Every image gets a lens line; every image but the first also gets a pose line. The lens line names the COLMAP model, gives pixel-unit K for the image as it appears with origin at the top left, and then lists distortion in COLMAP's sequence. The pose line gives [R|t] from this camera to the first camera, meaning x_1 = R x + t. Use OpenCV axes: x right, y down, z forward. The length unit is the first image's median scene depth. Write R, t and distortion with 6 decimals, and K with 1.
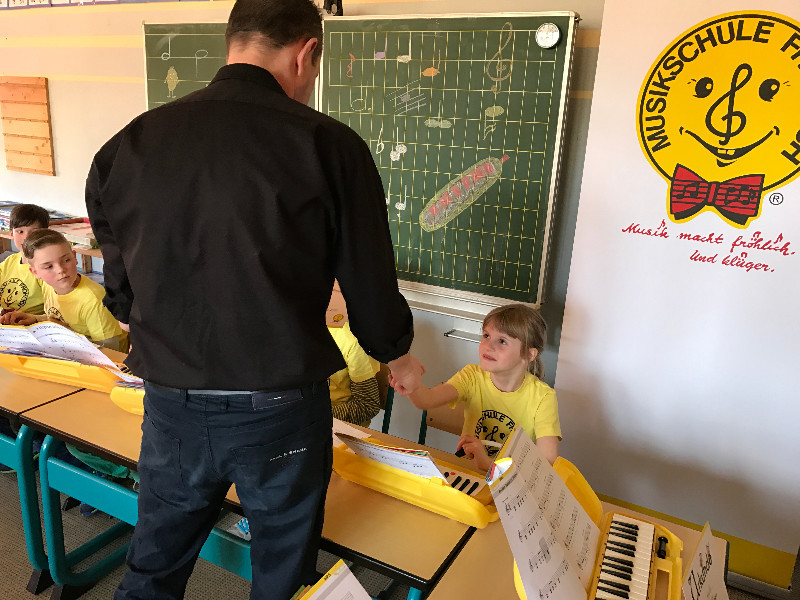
lens RADIAL K [[679.9, 0, 402.6], [0, 679.9, 304.2], [0, 0, 1]] dist [0.030524, -0.012484]
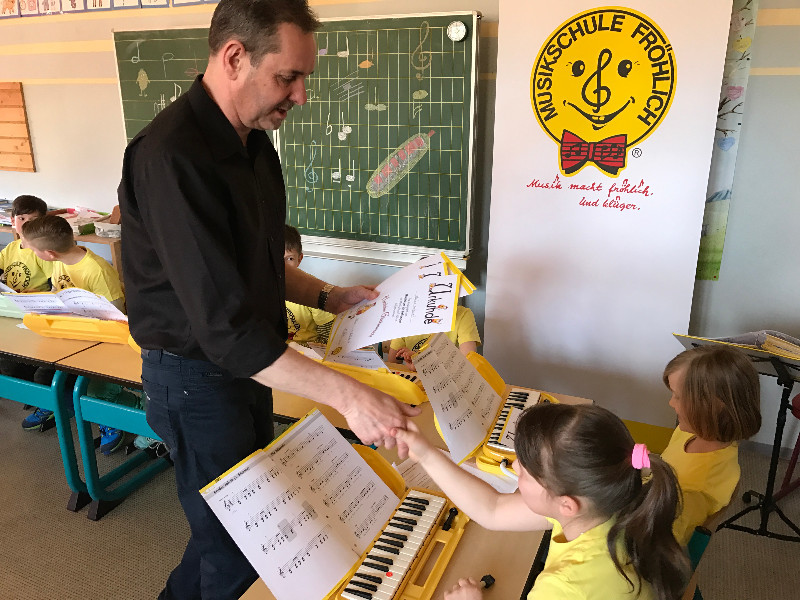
lens RADIAL K [[679.9, 0, 409.1], [0, 679.9, 302.8], [0, 0, 1]] dist [0.030524, -0.012484]
pose [[0.995976, -0.074037, 0.050498, 0.028860], [0.072291, 0.996749, 0.035577, 0.048183], [-0.052968, -0.031784, 0.998090, -0.254316]]
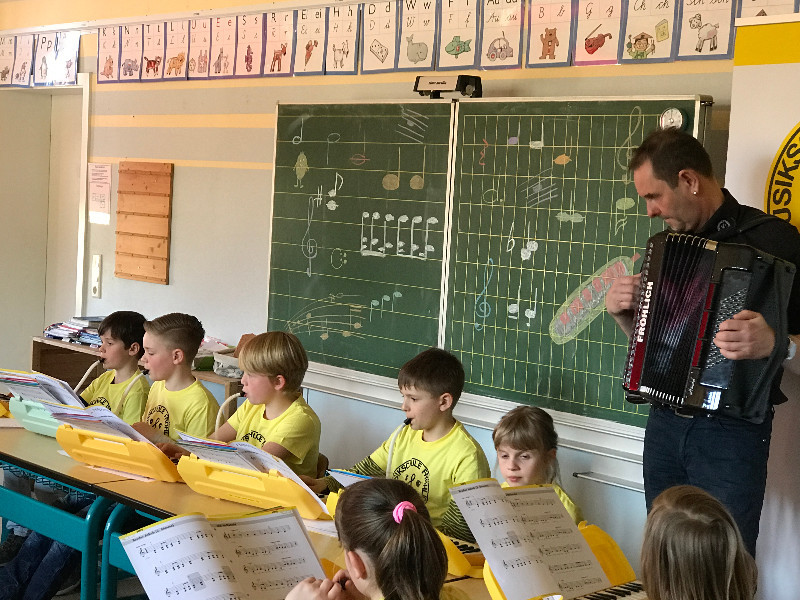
lens RADIAL K [[1405.7, 0, 402.6], [0, 1405.7, 299.2], [0, 0, 1]] dist [0.086358, 0.000000]
pose [[0.950583, 0.023877, -0.309552, 0.469095], [-0.087572, 0.977175, -0.193545, 0.224901], [0.297866, 0.211089, 0.930977, -0.784513]]
